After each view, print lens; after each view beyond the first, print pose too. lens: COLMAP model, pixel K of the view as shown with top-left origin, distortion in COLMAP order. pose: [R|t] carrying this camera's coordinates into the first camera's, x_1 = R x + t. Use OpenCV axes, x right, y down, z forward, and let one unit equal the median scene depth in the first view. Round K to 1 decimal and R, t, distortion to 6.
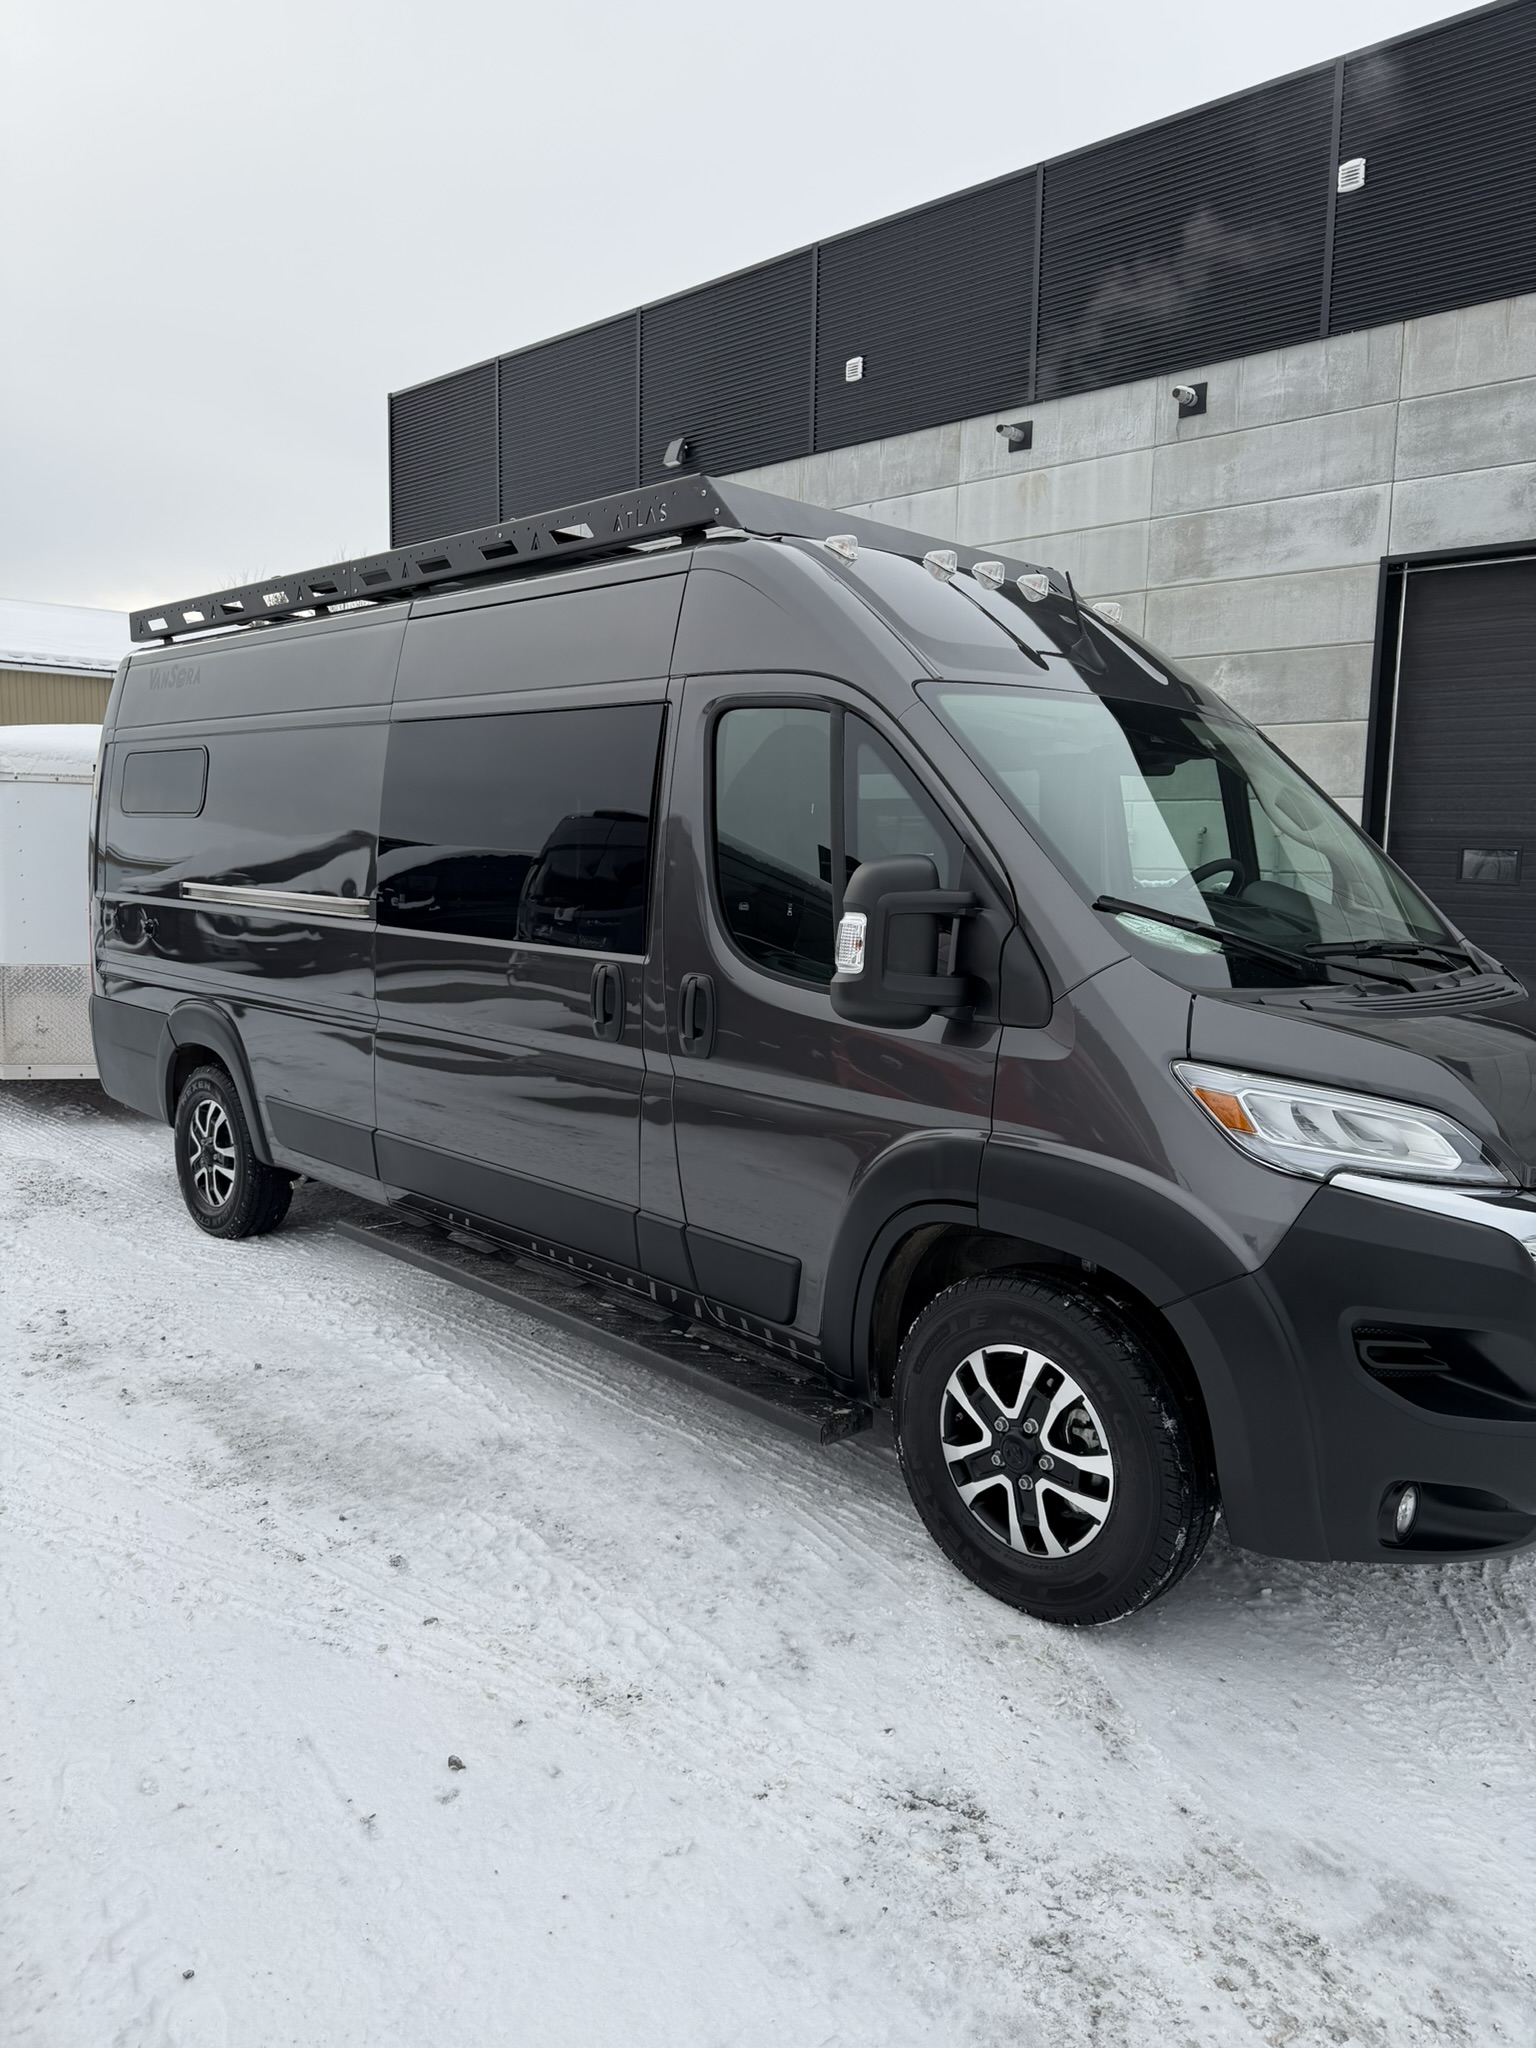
lens RADIAL K [[1447.3, 0, 768.0], [0, 1447.3, 1024.0], [0, 0, 1]] dist [0.044560, -0.047259]
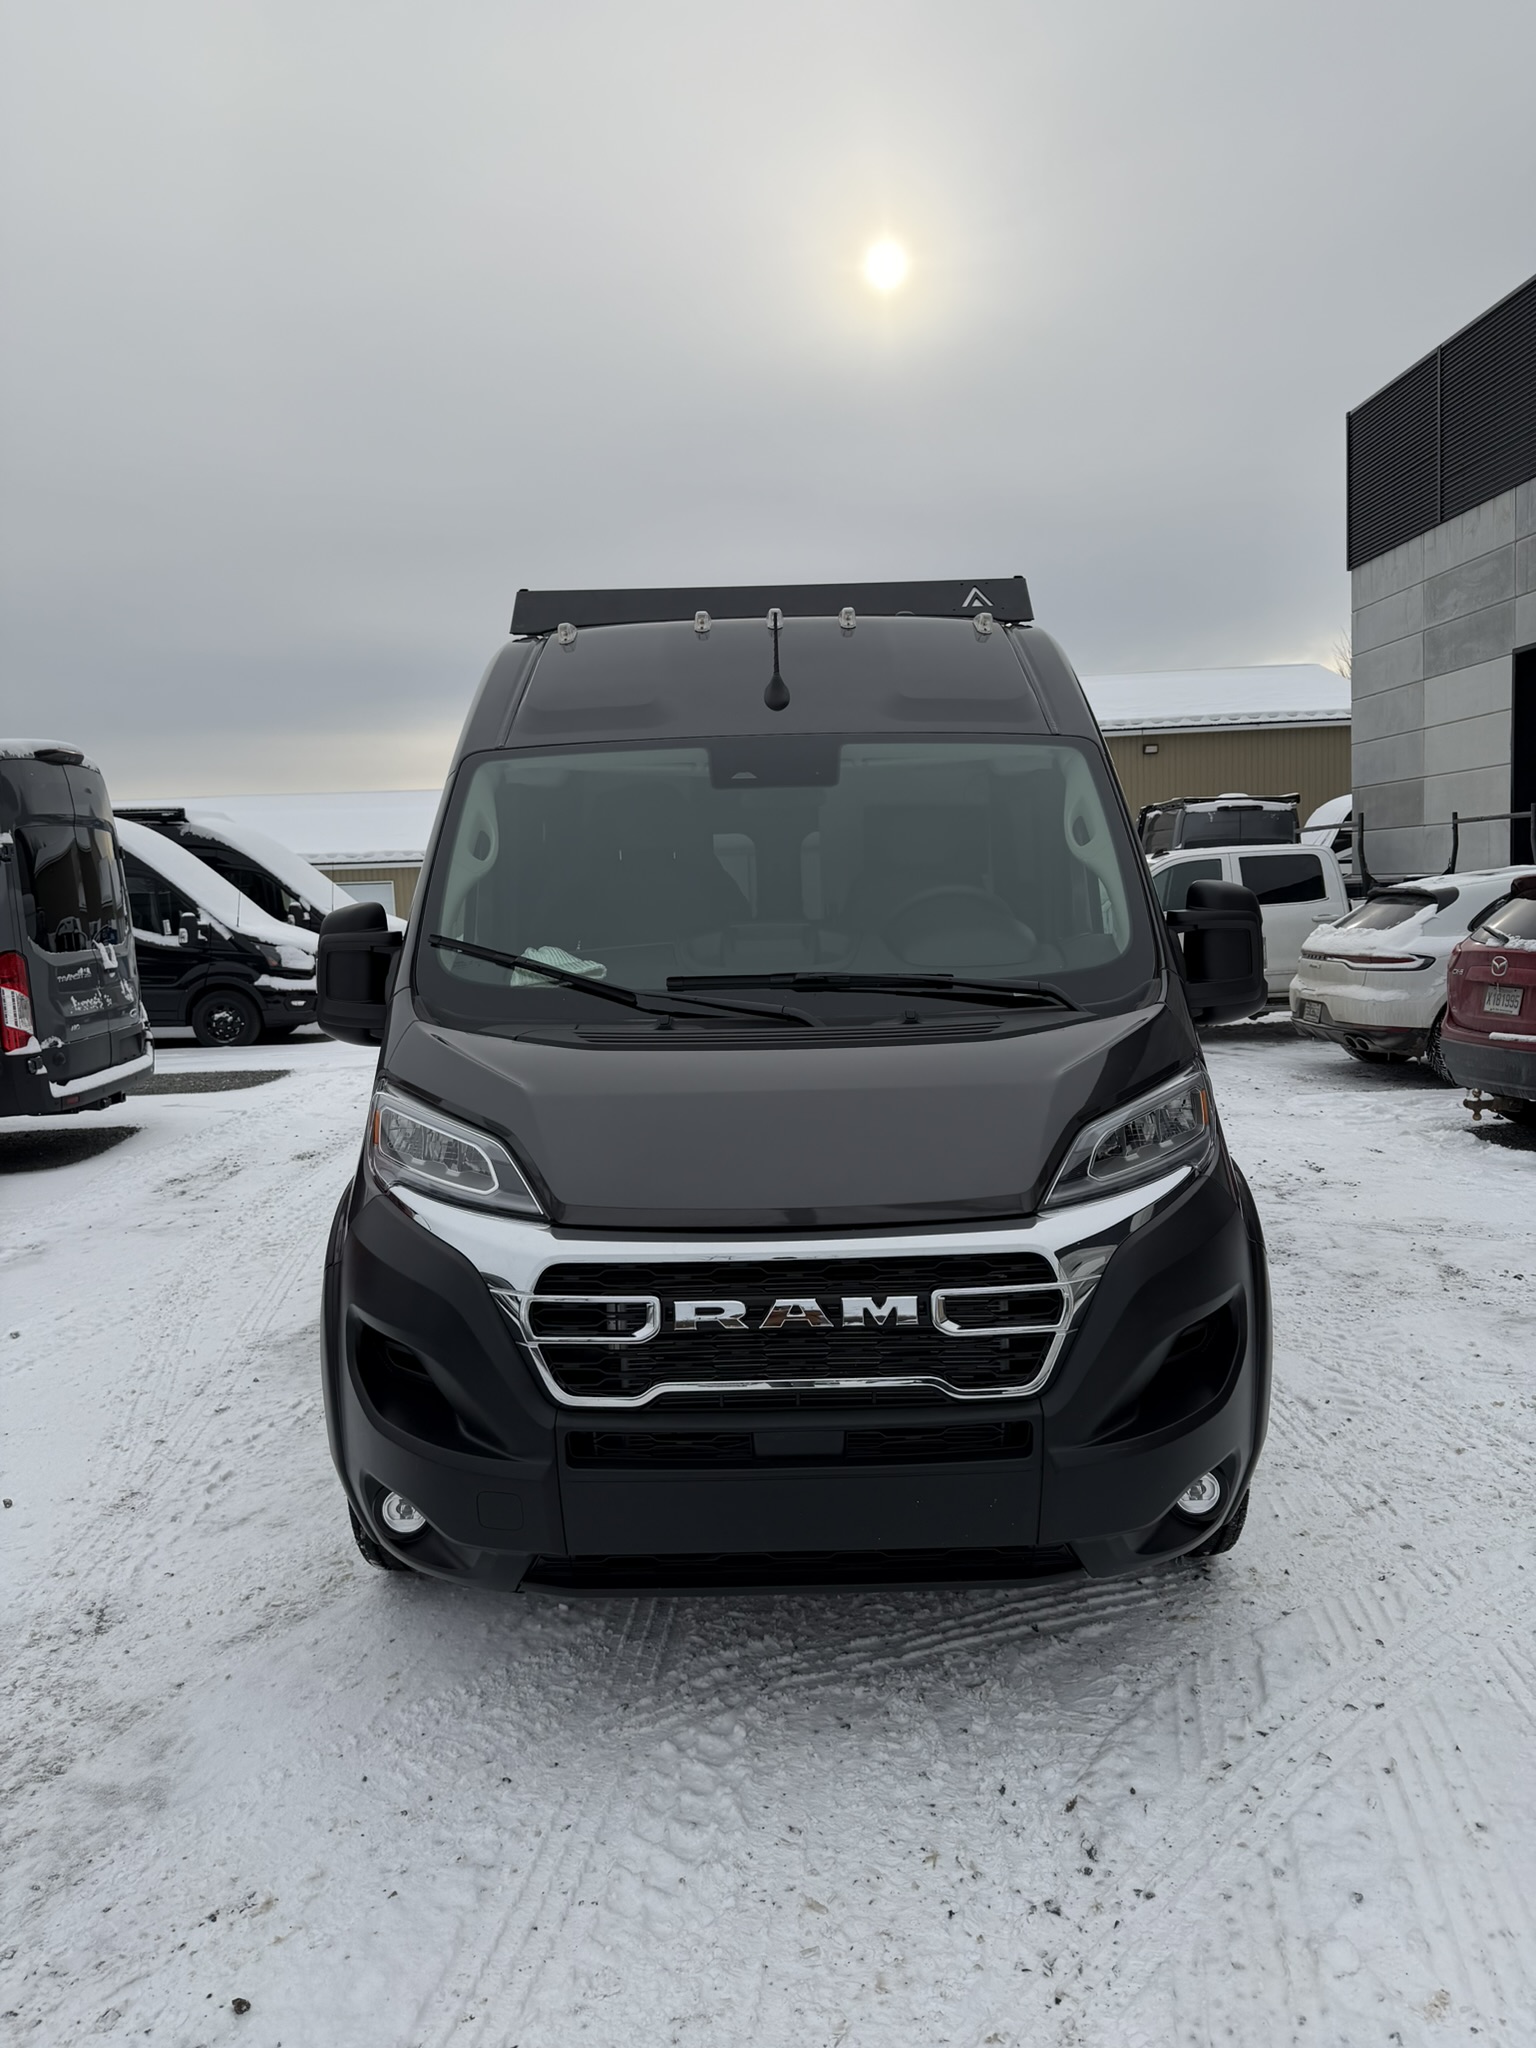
lens RADIAL K [[1447.3, 0, 768.0], [0, 1447.3, 1024.0], [0, 0, 1]] dist [0.044560, -0.047259]
pose [[0.709557, 0.025111, -0.704200, 1.500459], [-0.041167, 0.999135, -0.005852, -0.029830], [0.703444, 0.033142, 0.709977, 0.462793]]
